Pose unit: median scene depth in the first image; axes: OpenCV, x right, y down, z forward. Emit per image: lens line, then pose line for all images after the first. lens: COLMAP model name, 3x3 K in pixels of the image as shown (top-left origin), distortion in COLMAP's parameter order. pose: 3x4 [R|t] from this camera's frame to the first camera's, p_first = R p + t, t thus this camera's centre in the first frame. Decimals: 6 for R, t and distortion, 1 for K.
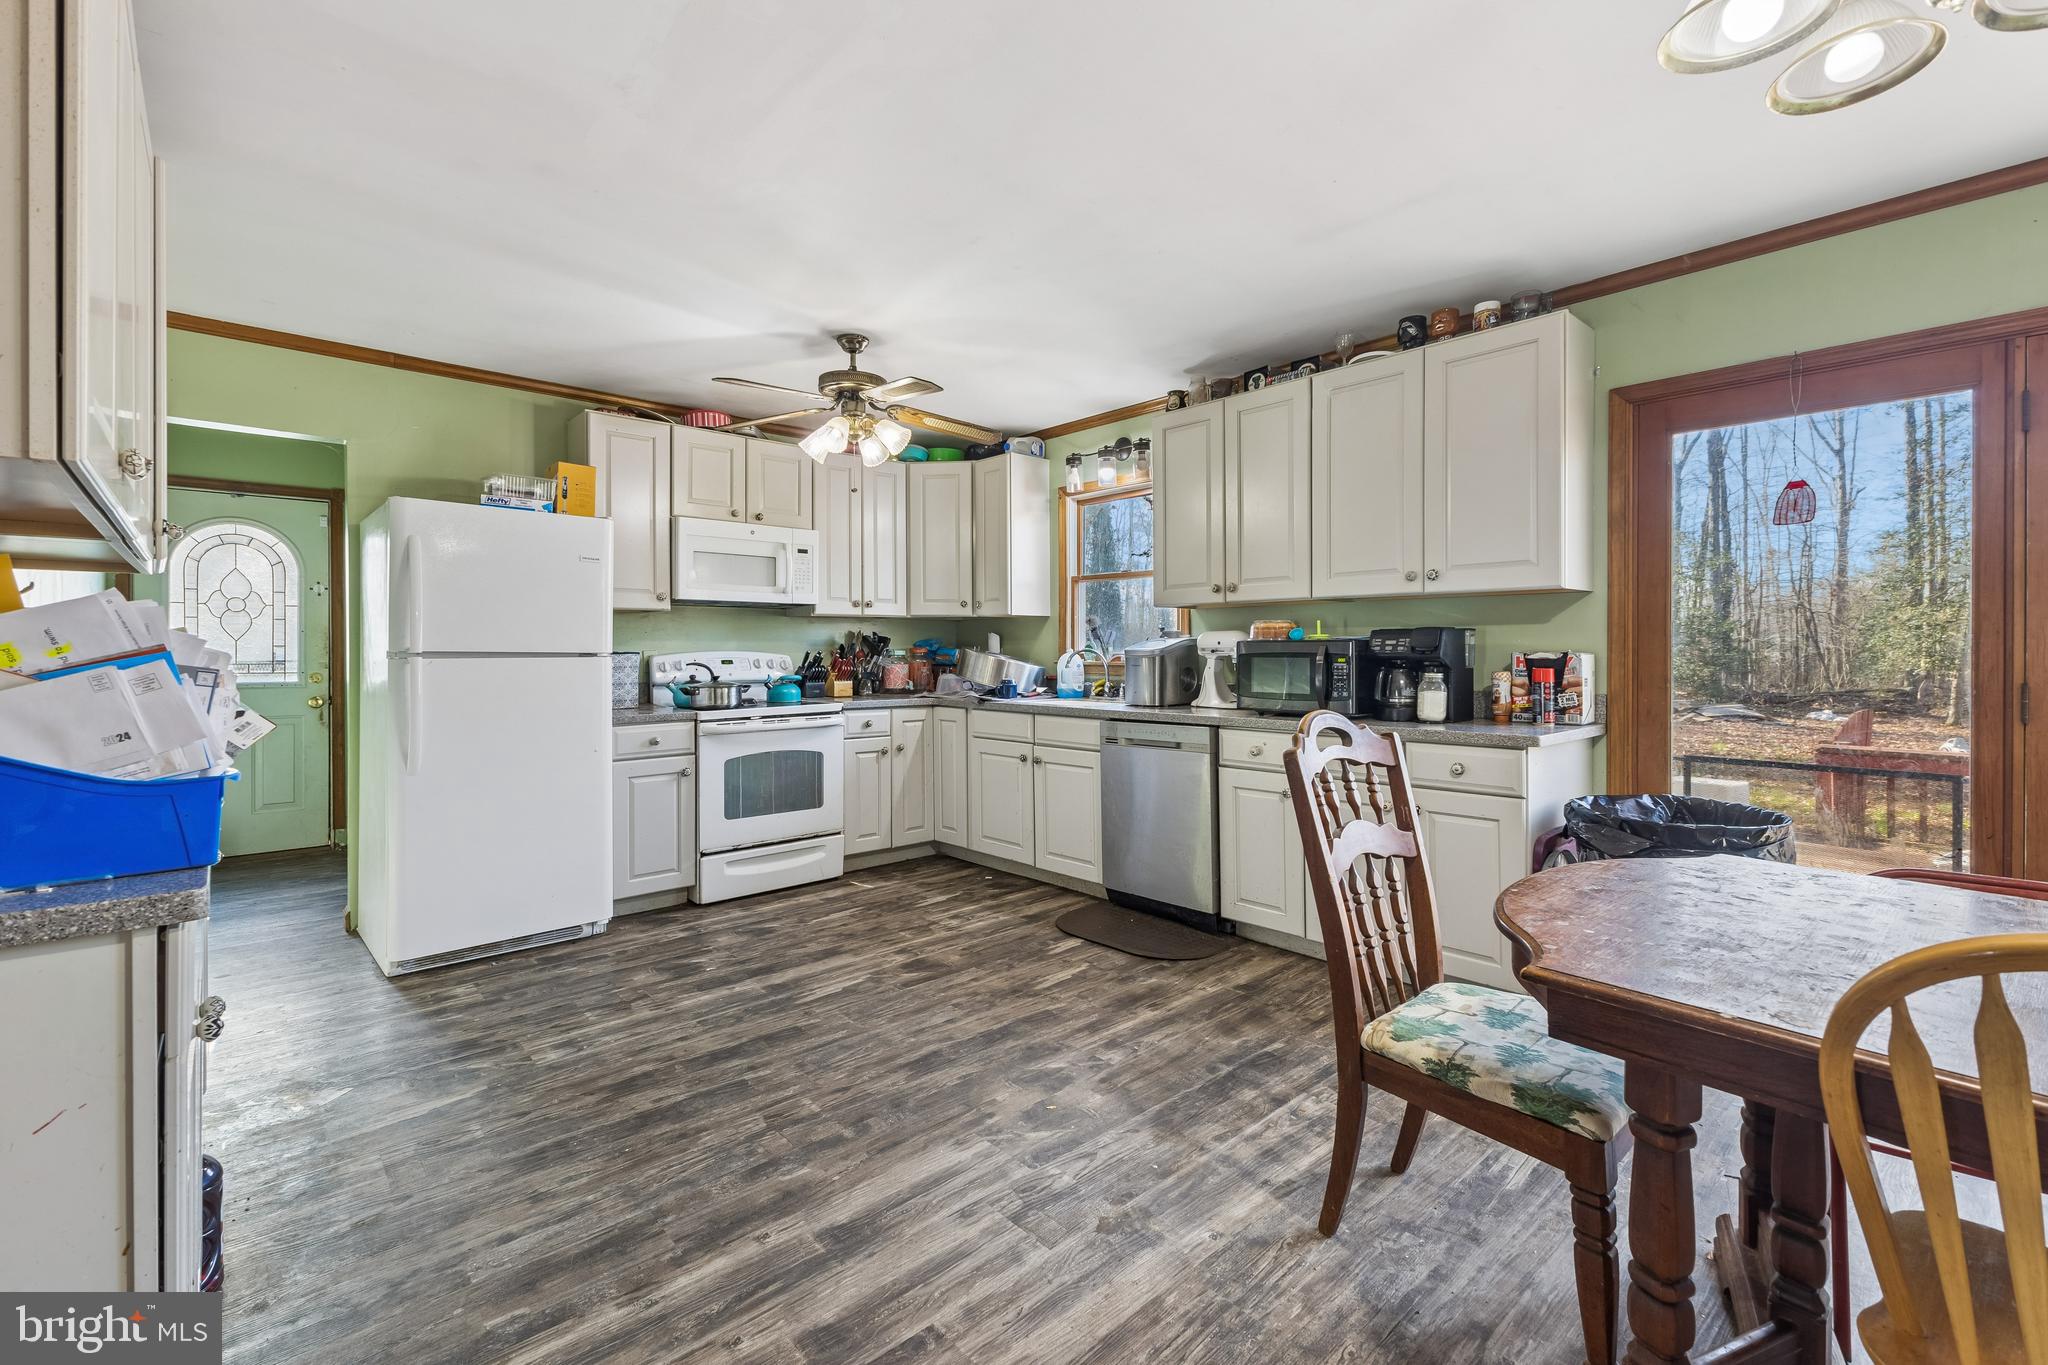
lens RADIAL K [[896.8, 0, 1026.4], [0, 896.8, 655.7], [0, 0, 1]] dist [0.001361, -0.000153]
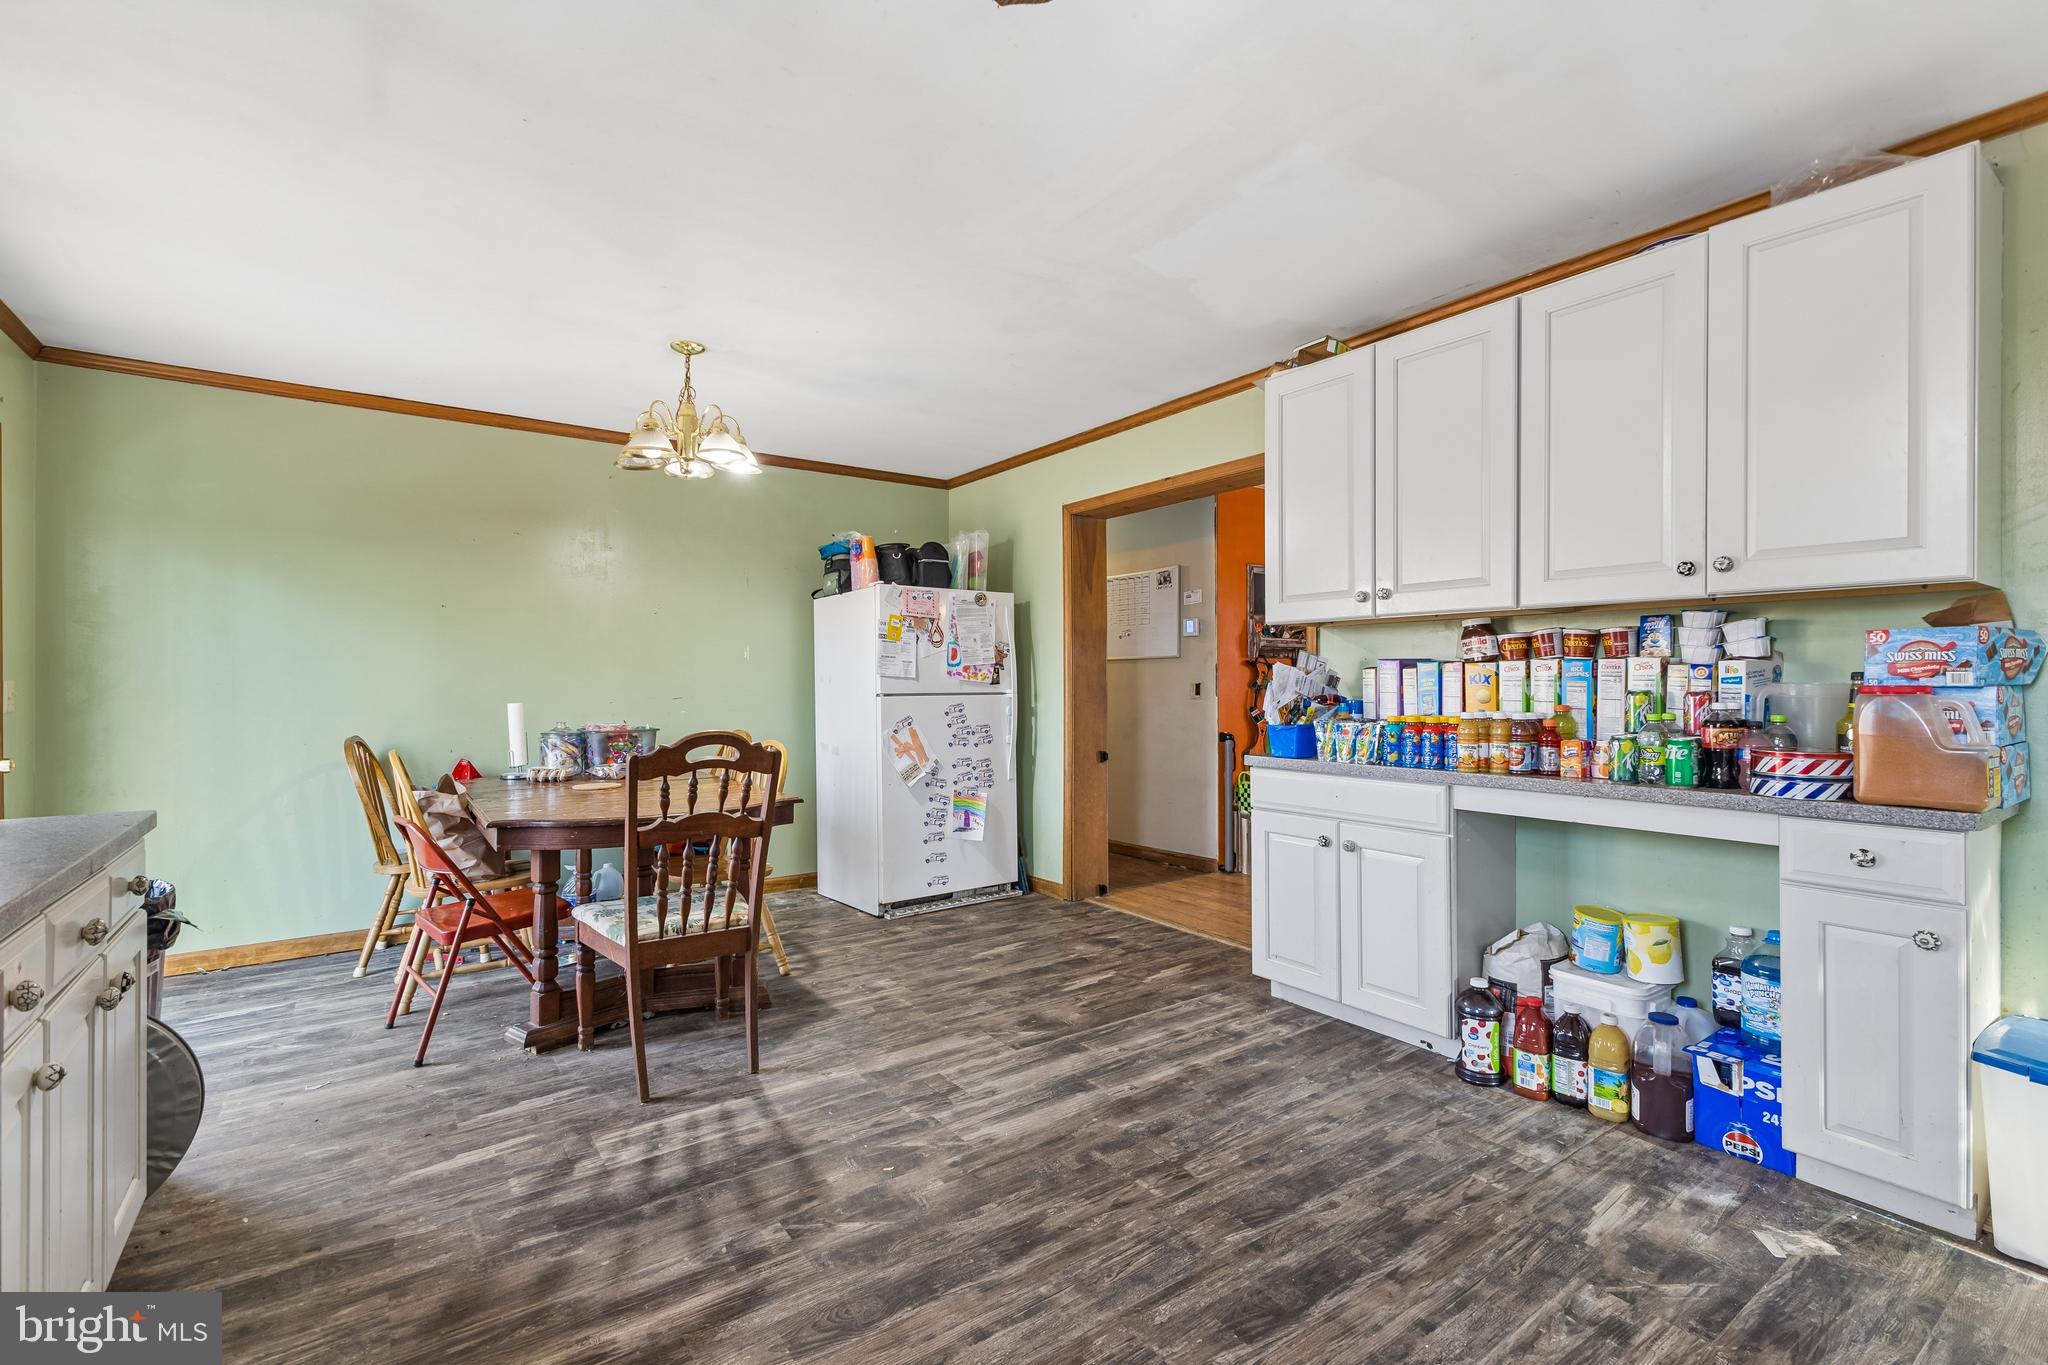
lens RADIAL K [[907.5, 0, 1024.0], [0, 907.5, 682.5], [0, 0, 1]] dist [0.003420, -0.000250]
pose [[-0.994829, 0.006987, 0.101321, -0.150719], [0.007945, 0.999927, 0.009050, -0.009285], [-0.101250, 0.009808, -0.994813, 1.360736]]
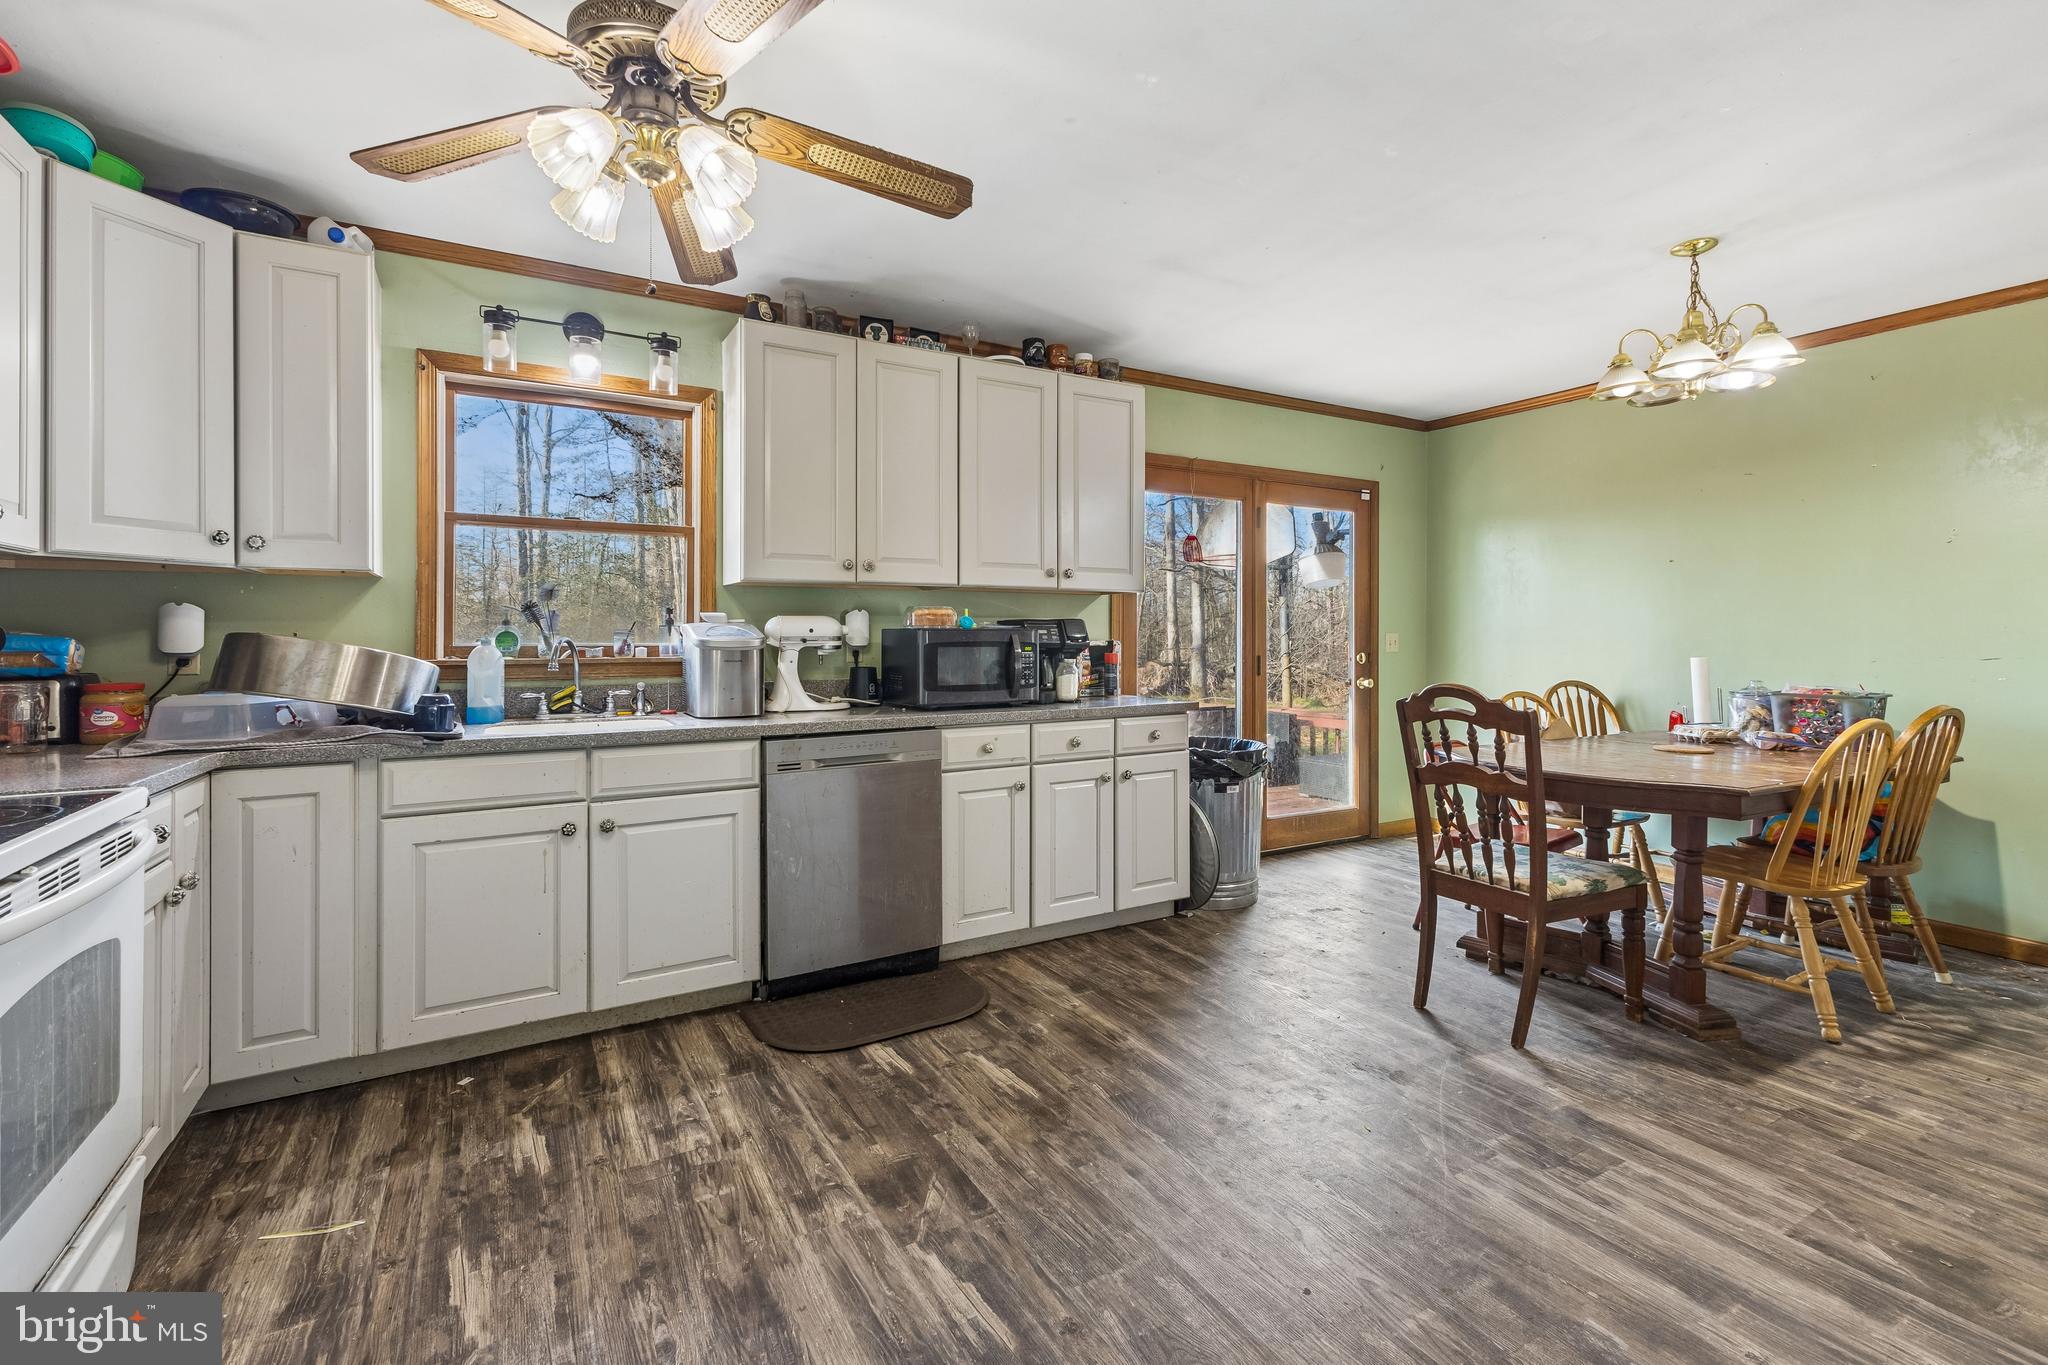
lens RADIAL K [[900.2, 0, 1015.1], [0, 900.2, 638.5], [0, 0, 1]] dist [0.006919, -0.000989]
pose [[0.209799, 0.000783, 0.977744, -0.684424], [0.008138, 0.999964, -0.002547, -0.004333], [-0.977711, 0.008491, 0.209785, 0.817413]]
